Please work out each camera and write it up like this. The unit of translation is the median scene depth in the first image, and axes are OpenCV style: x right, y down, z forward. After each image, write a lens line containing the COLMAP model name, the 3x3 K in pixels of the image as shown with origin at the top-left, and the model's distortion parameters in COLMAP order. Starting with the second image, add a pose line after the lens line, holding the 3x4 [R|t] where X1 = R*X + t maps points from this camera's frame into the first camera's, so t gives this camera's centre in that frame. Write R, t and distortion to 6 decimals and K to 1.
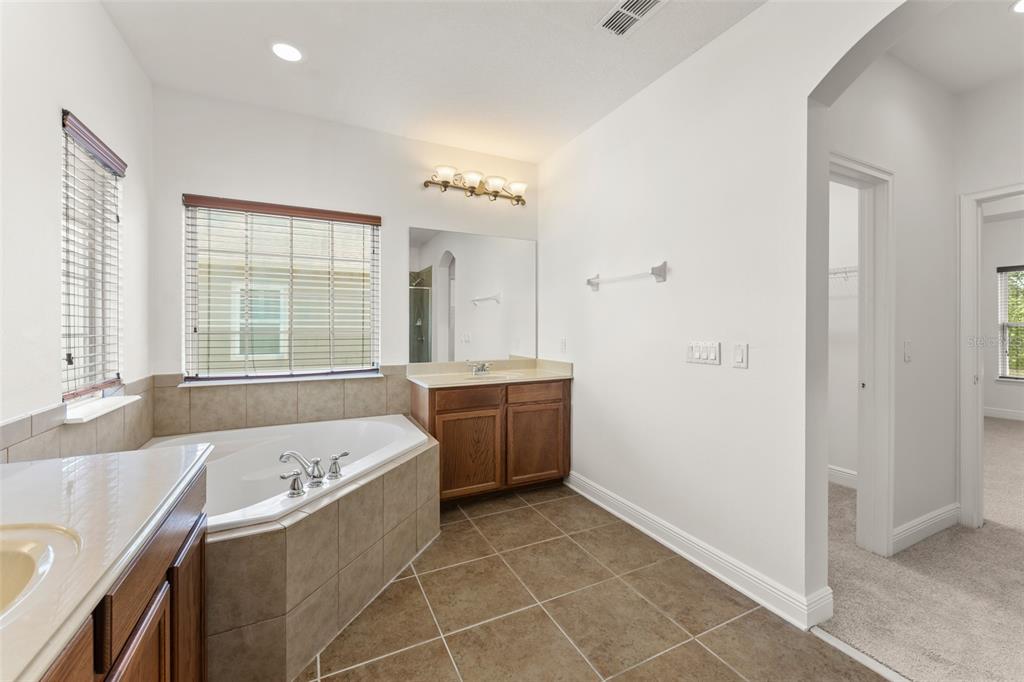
lens RADIAL K [[409.7, 0, 509.3], [0, 409.7, 336.5], [0, 0, 1]] dist [0.001136, 0.000150]
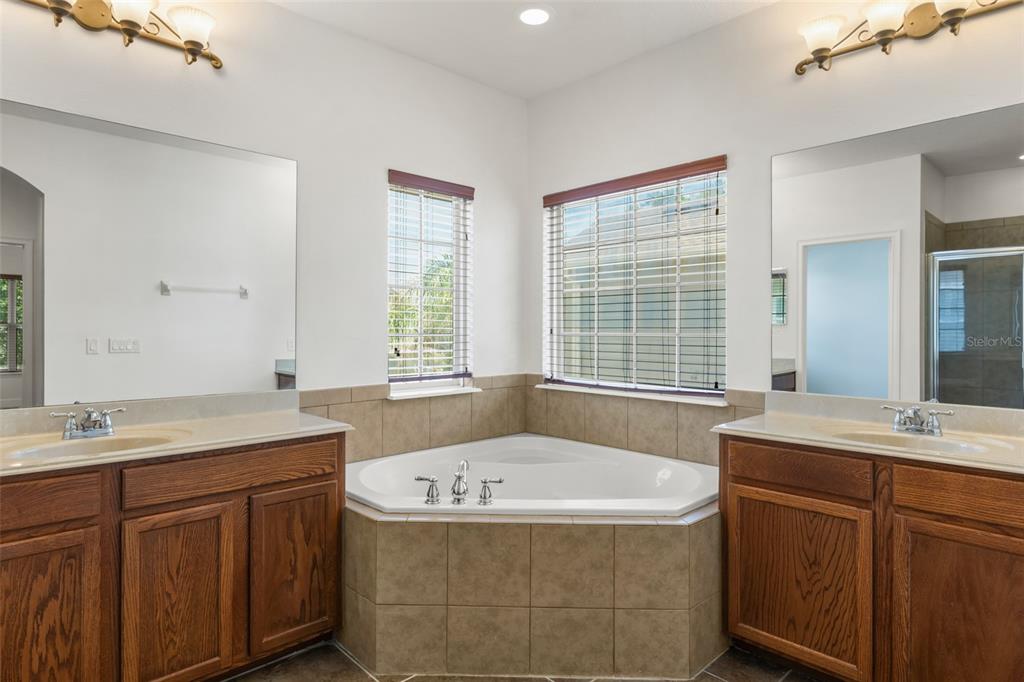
lens RADIAL K [[579.8, 0, 510.3], [0, 579.8, 336.1], [0, 0, 1]] dist [-0.003619, -0.000283]
pose [[0.289996, 0.011136, -0.956963, 0.533750], [-0.024003, 0.999702, 0.004359, -0.007973], [0.956727, 0.021706, 0.290176, 0.499938]]
